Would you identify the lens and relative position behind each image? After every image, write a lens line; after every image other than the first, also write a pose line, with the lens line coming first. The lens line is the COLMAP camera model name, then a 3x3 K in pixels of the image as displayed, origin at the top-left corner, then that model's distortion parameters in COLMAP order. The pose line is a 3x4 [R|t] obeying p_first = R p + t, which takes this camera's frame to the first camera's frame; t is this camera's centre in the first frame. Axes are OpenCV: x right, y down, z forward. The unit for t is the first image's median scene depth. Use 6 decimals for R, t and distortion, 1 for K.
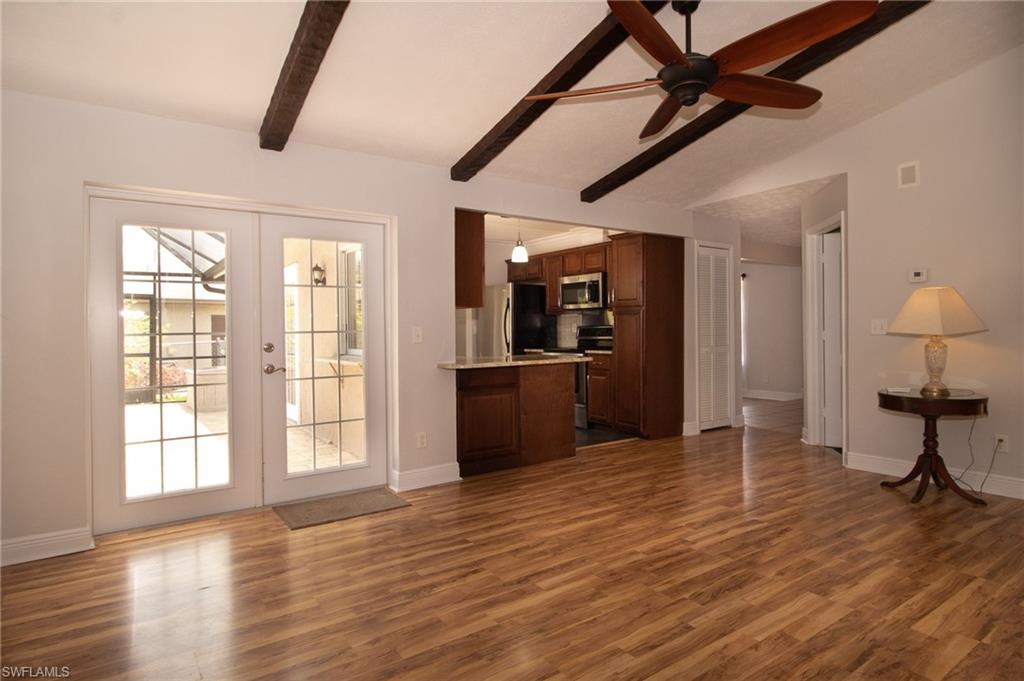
lens RADIAL K [[569.4, 0, 512.5], [0, 569.4, 335.3], [0, 0, 1]] dist [-0.004002, -0.001967]
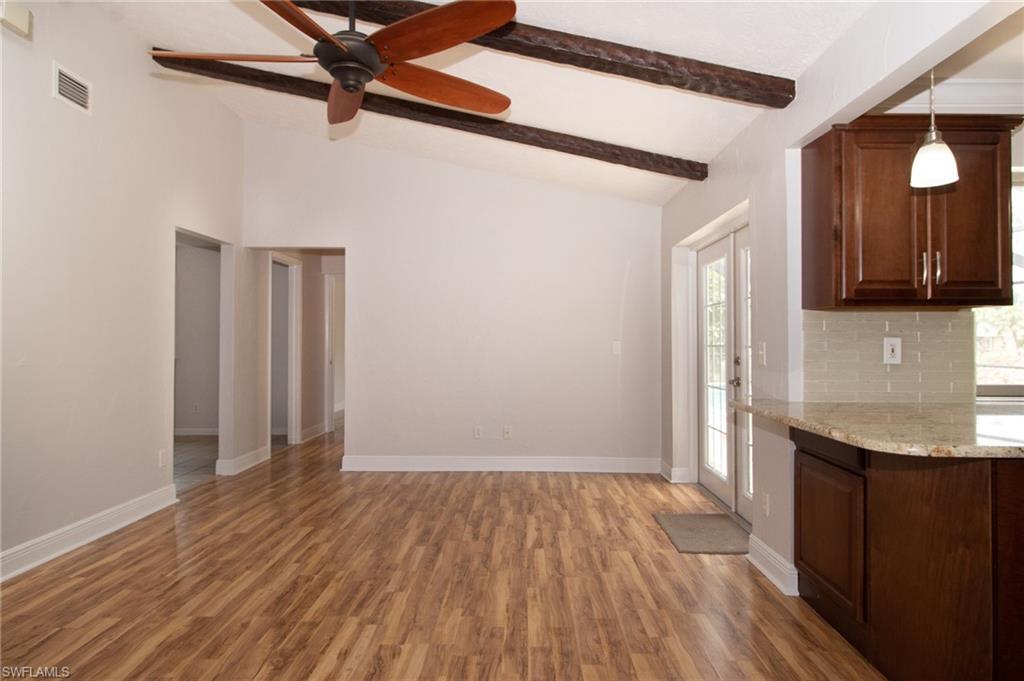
lens RADIAL K [[605.1, 0, 512.6], [0, 605.1, 337.4], [0, 0, 1]] dist [0.000727, 0.000634]
pose [[-0.581225, 0.008147, -0.813702, 0.975130], [-0.001528, 0.999937, 0.011103, -0.042246], [0.813742, 0.007697, -0.581176, 1.849163]]
